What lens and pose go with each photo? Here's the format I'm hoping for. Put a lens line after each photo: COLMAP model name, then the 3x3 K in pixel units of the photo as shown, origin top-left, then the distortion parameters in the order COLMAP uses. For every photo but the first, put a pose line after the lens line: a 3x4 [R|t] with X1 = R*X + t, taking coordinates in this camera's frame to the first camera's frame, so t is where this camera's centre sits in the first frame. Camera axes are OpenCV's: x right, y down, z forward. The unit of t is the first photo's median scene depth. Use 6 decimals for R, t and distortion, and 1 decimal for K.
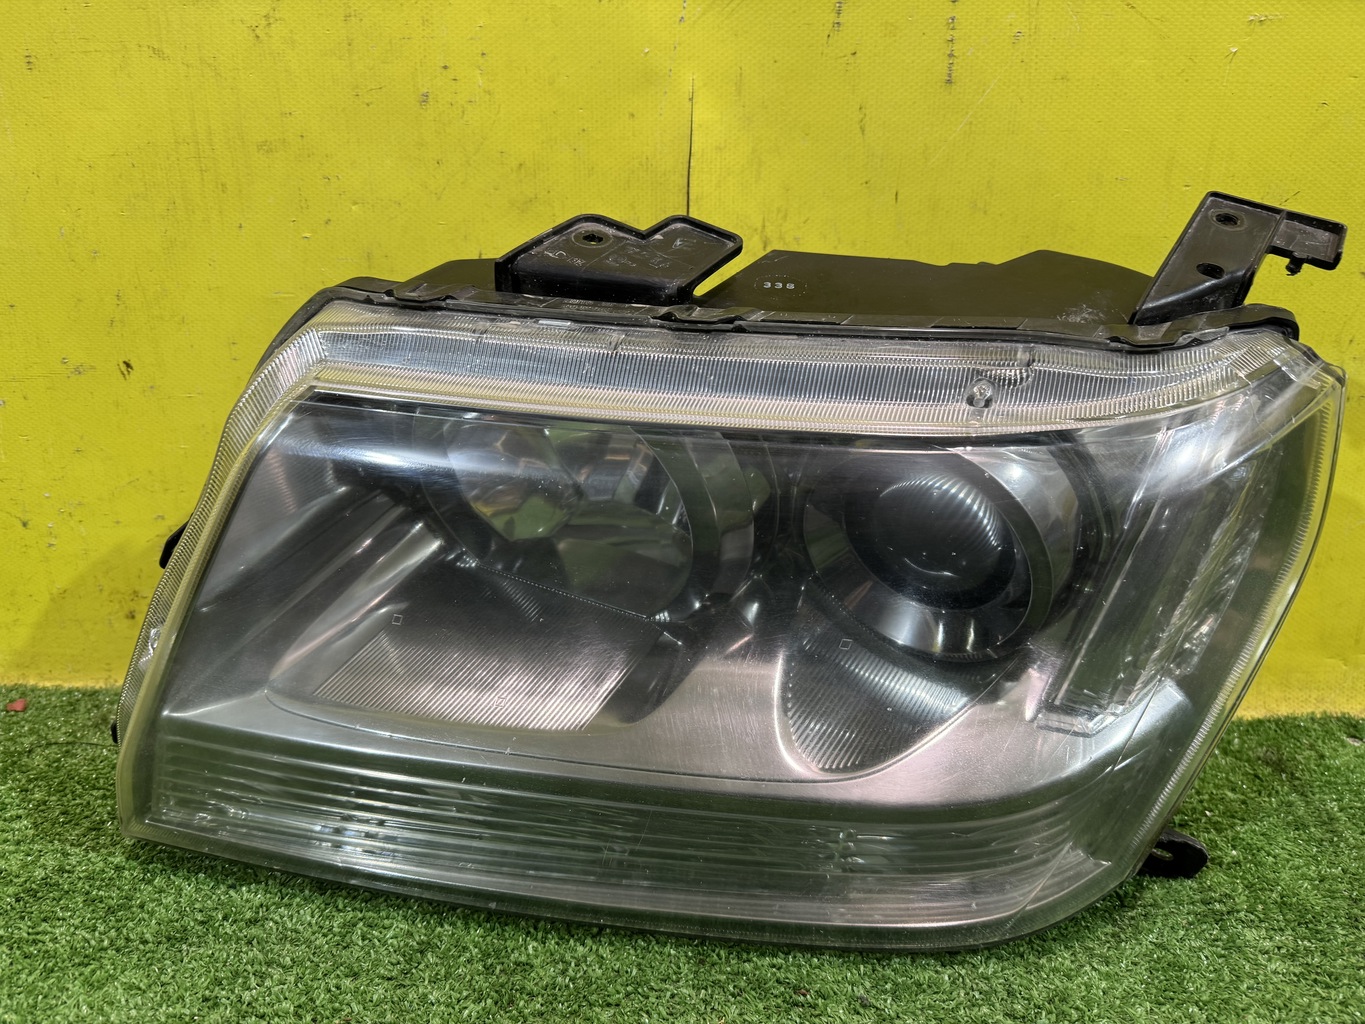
lens RADIAL K [[990.7, 0, 679.8], [0, 990.7, 506.1], [0, 0, 1]] dist [0.000958, -0.004248]
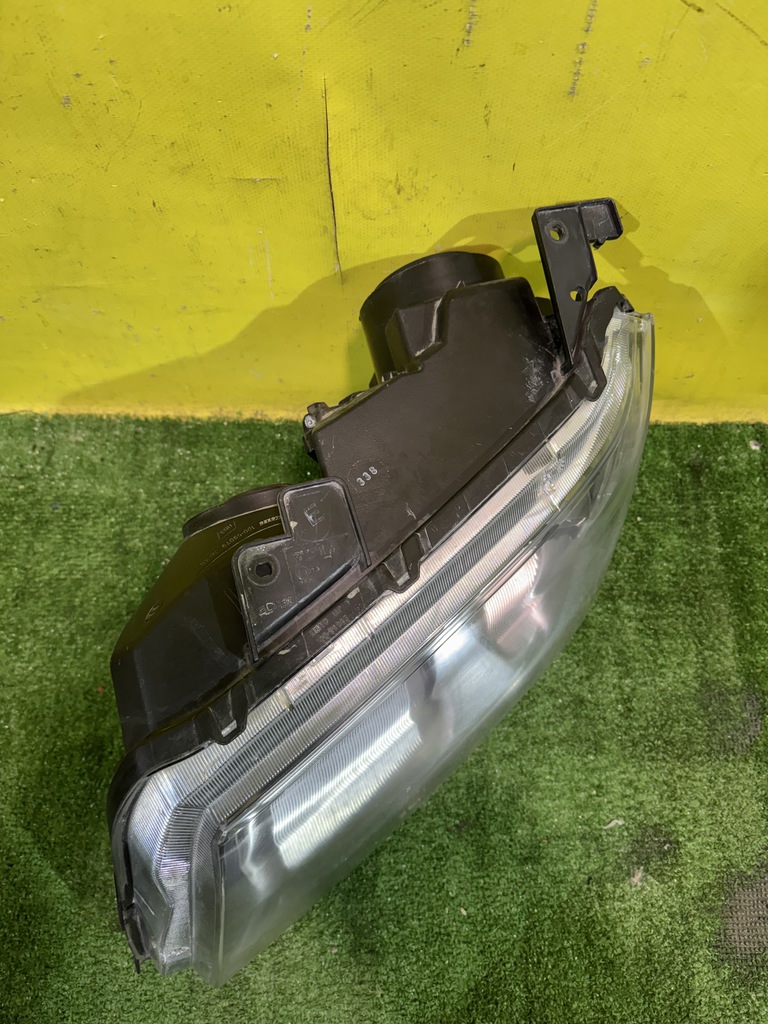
lens RADIAL K [[738.6, 0, 387.7], [0, 738.6, 515.6], [0, 0, 1]] dist [-0.006221, -0.009565]
pose [[0.999356, -0.035488, 0.005389, 0.057784], [0.018154, 0.629219, 0.777016, -0.730608], [-0.030966, -0.776417, 0.629458, 0.172545]]
